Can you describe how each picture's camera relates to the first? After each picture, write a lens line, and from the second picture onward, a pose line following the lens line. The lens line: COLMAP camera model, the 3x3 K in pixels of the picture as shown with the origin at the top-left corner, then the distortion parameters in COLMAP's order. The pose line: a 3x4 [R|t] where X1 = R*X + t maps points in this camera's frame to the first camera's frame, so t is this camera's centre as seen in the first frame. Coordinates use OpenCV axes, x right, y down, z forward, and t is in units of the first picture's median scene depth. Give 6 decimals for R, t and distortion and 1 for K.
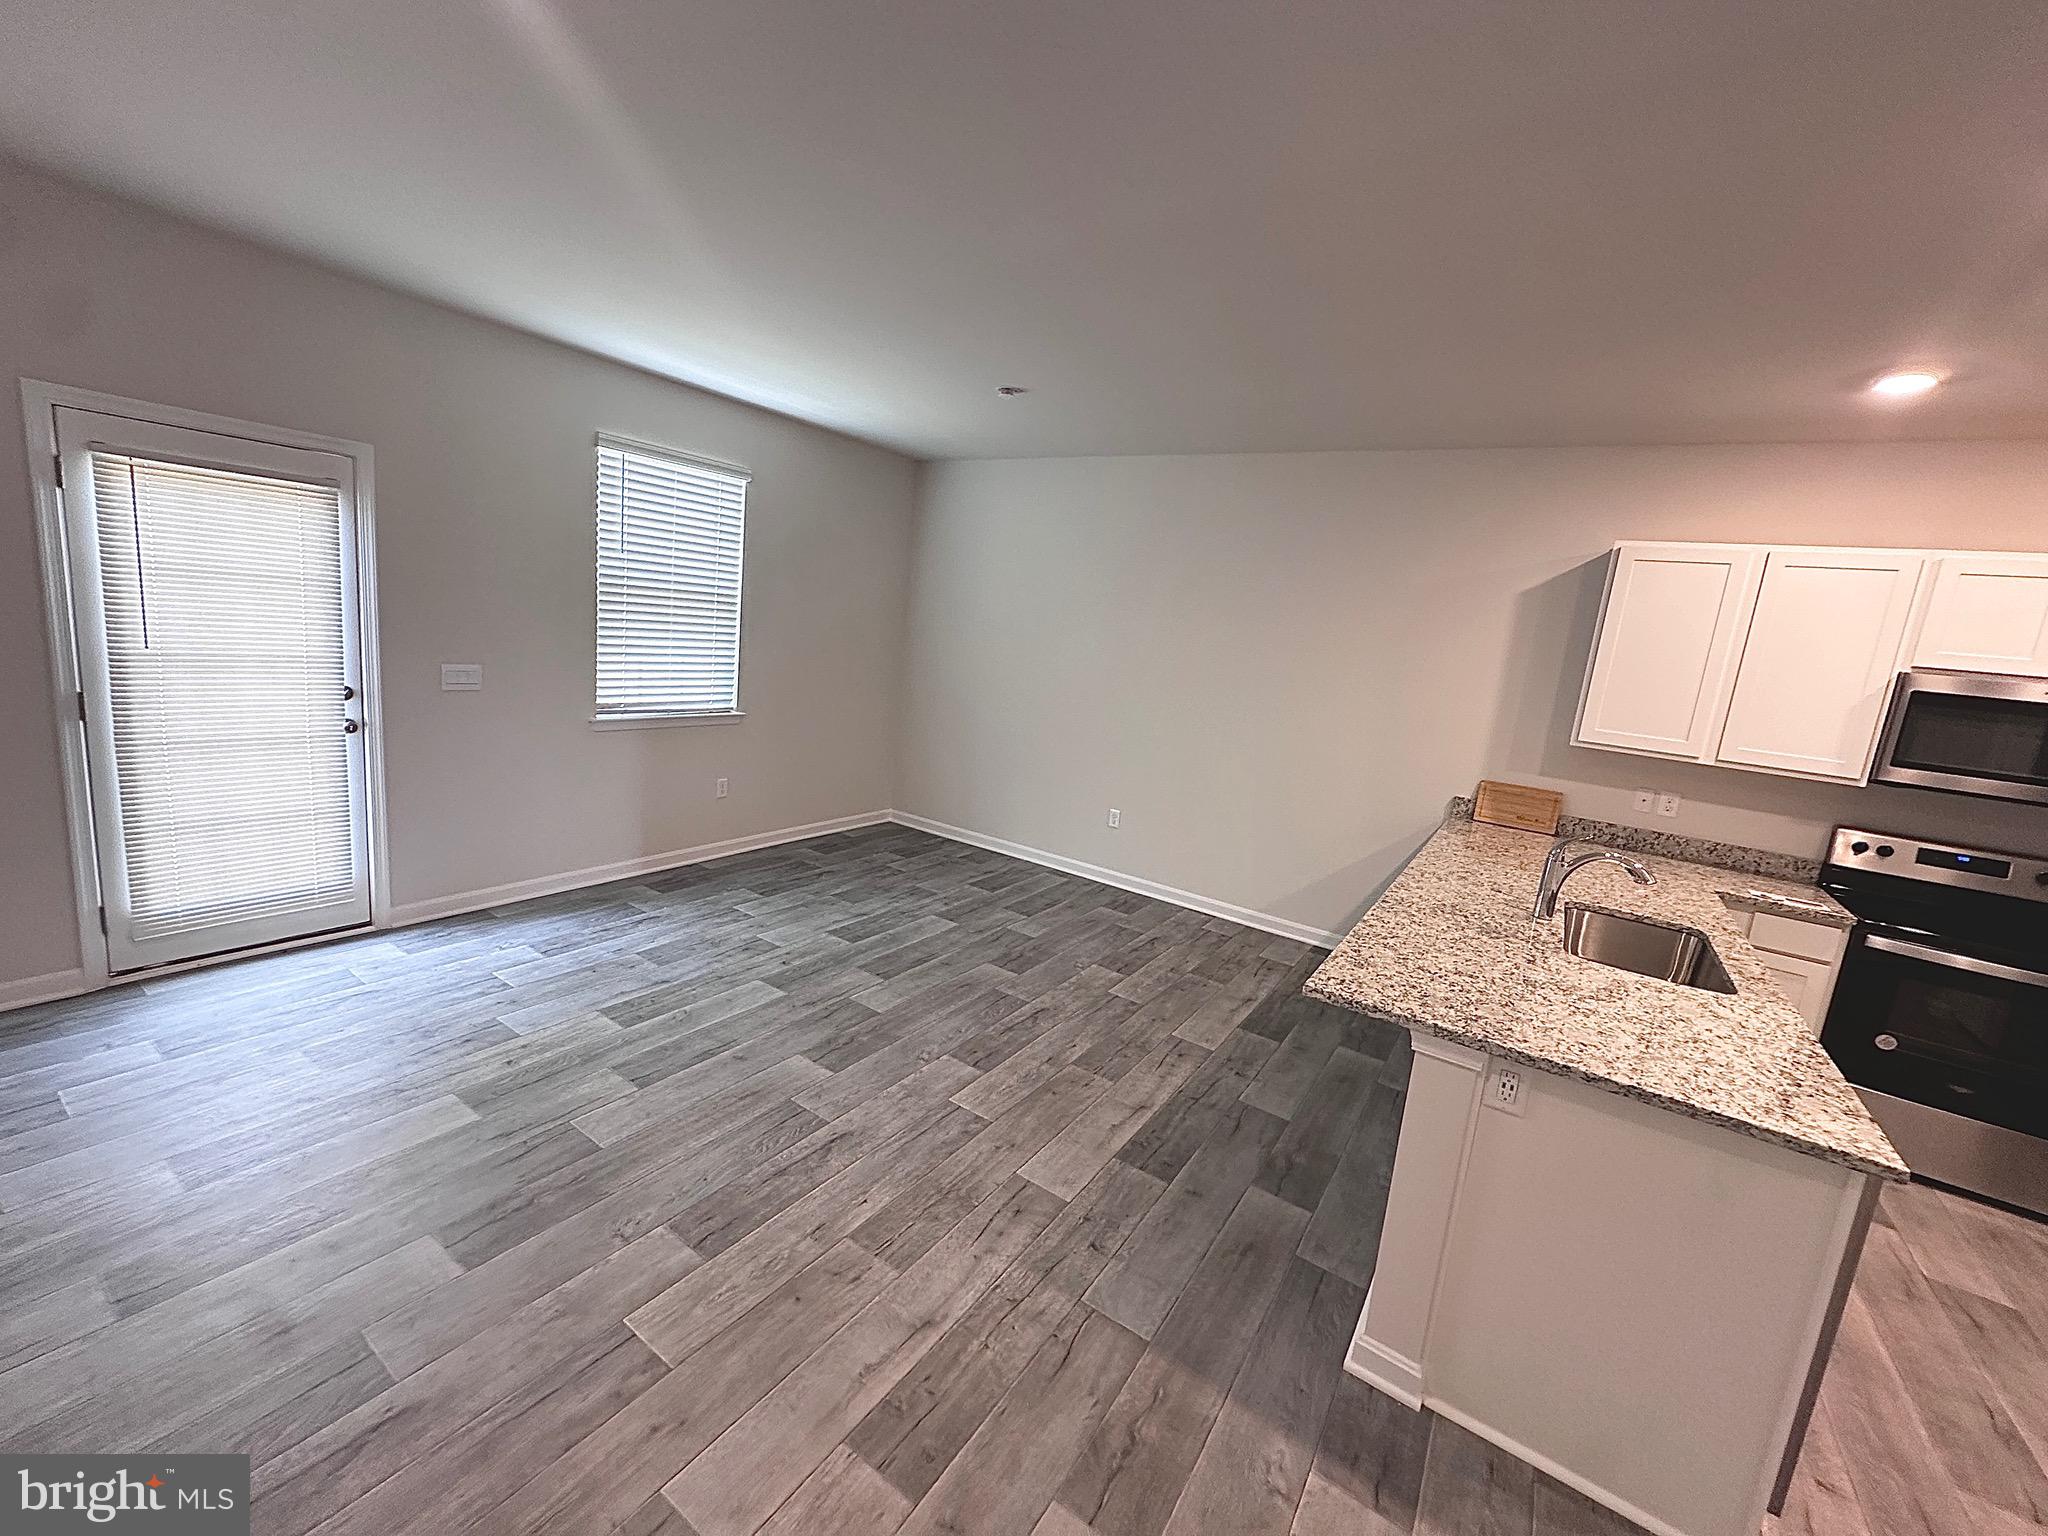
lens RADIAL K [[825.5, 0, 1018.2], [0, 825.5, 766.7], [0, 0, 1]] dist [-0.008885, 0.000128]
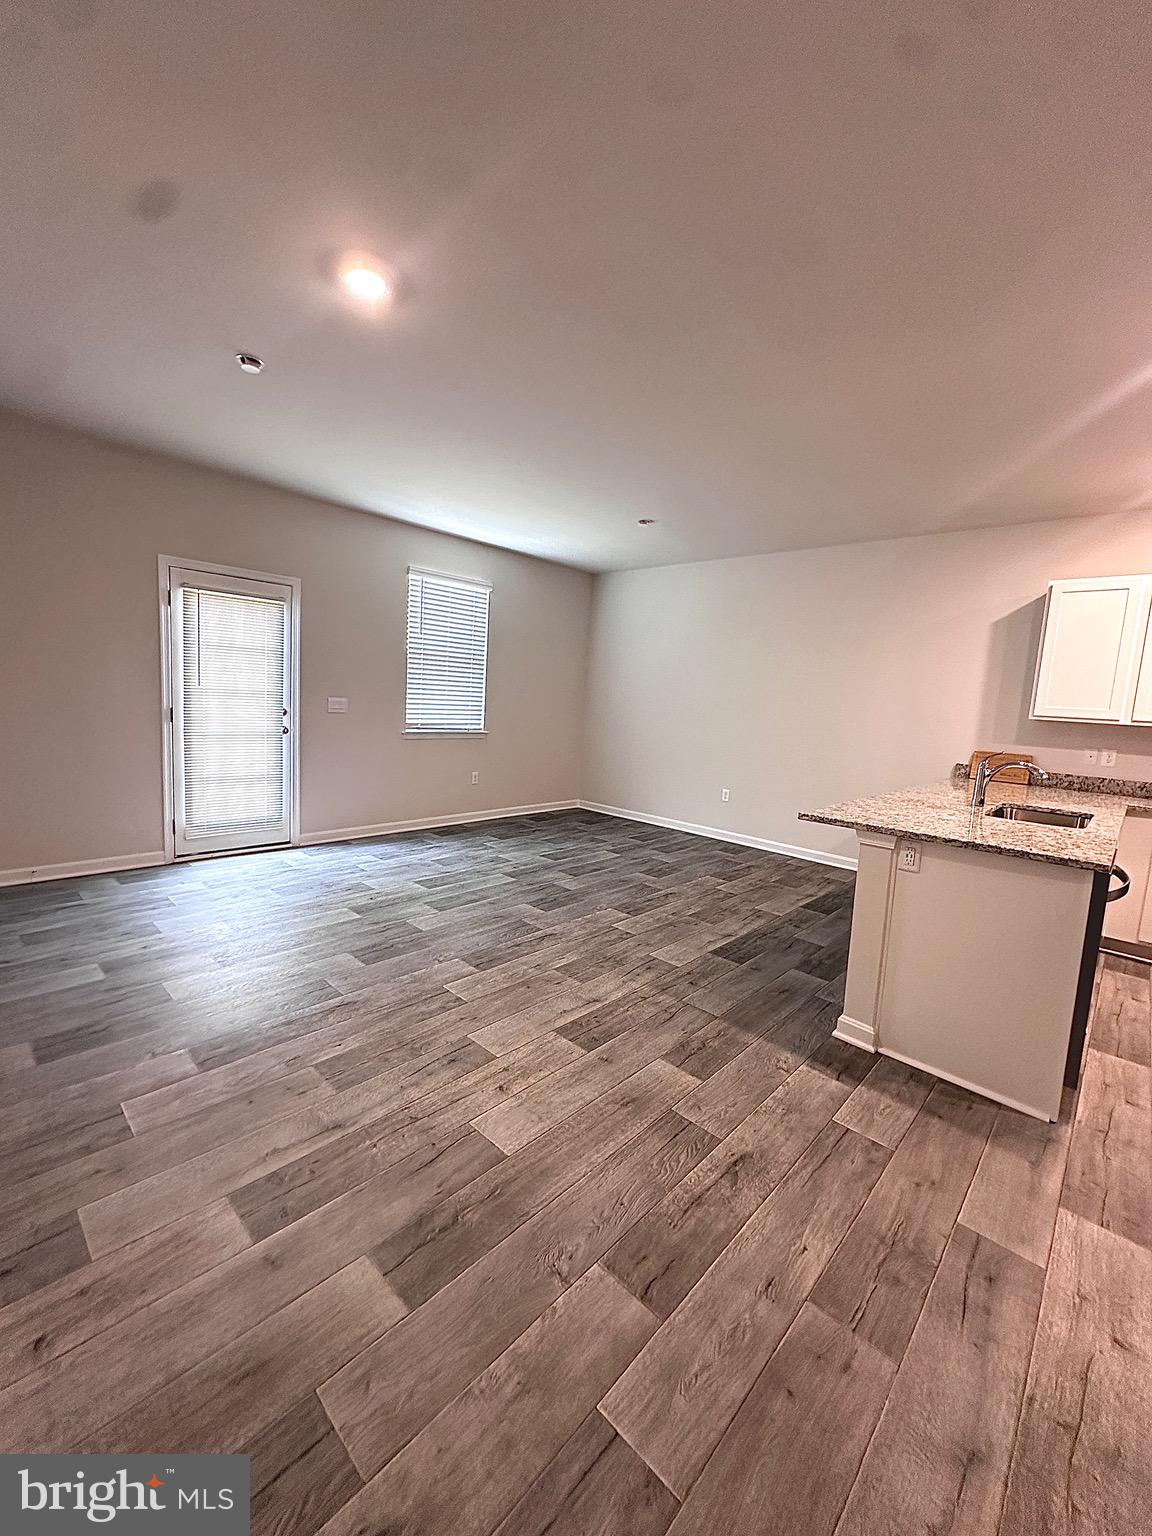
lens RADIAL K [[619.1, 0, 570.4], [0, 619.1, 771.7], [0, 0, 1]] dist [-0.008885, 0.000128]
pose [[0.985307, -0.023623, -0.169154, 0.050434], [0.012183, 0.997587, -0.068355, 0.156364], [0.170360, 0.065290, 0.983216, -0.262190]]
